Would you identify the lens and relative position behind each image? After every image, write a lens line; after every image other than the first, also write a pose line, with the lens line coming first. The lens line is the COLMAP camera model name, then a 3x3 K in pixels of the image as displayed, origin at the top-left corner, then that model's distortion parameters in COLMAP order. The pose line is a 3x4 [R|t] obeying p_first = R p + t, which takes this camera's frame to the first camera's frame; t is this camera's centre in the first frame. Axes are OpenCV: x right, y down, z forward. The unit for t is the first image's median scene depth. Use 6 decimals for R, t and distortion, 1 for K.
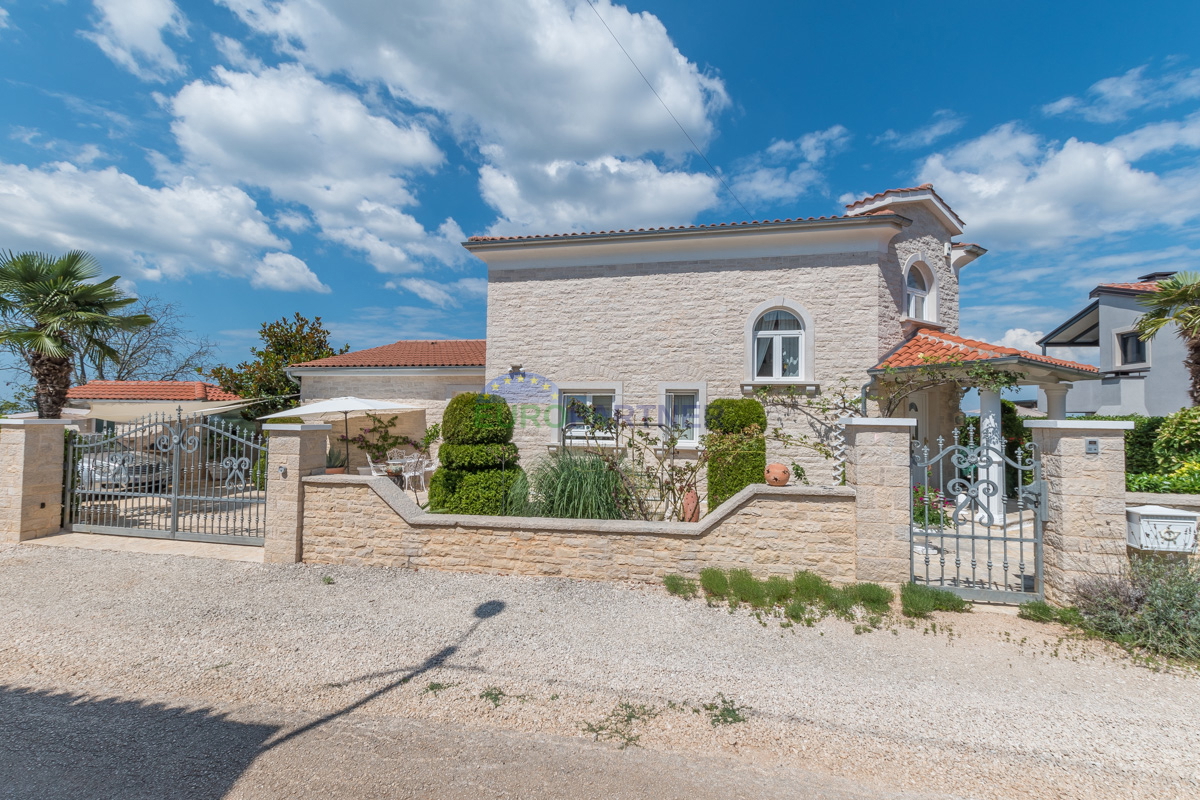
lens RADIAL K [[552.8, 0, 599.6], [0, 552.8, 403.4], [0, 0, 1]] dist [-0.001976, 0.001728]
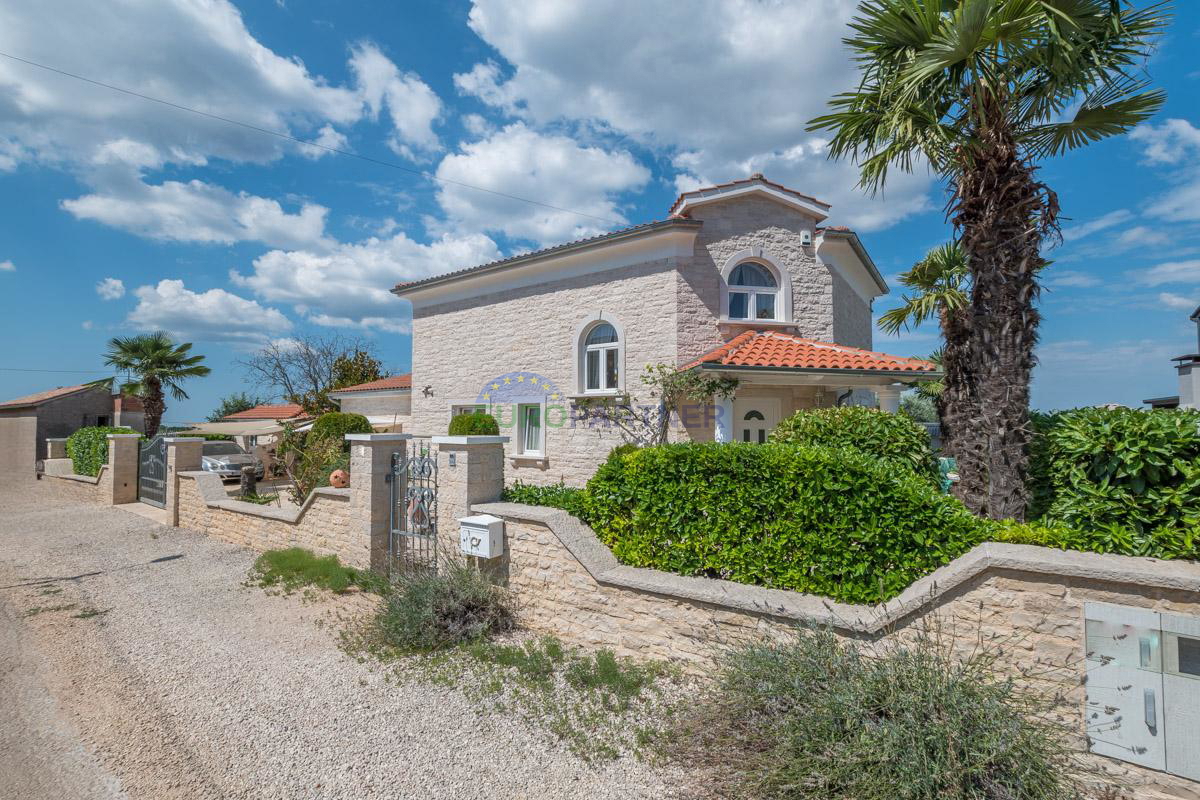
lens RADIAL K [[569.9, 0, 599.9], [0, 569.9, 392.3], [0, 0, 1]] dist [-0.050991, 0.000424]
pose [[0.912044, -0.036065, -0.408504, 0.683221], [0.023177, 0.999066, -0.036456, -0.003229], [0.409437, 0.023781, 0.912028, 0.037021]]
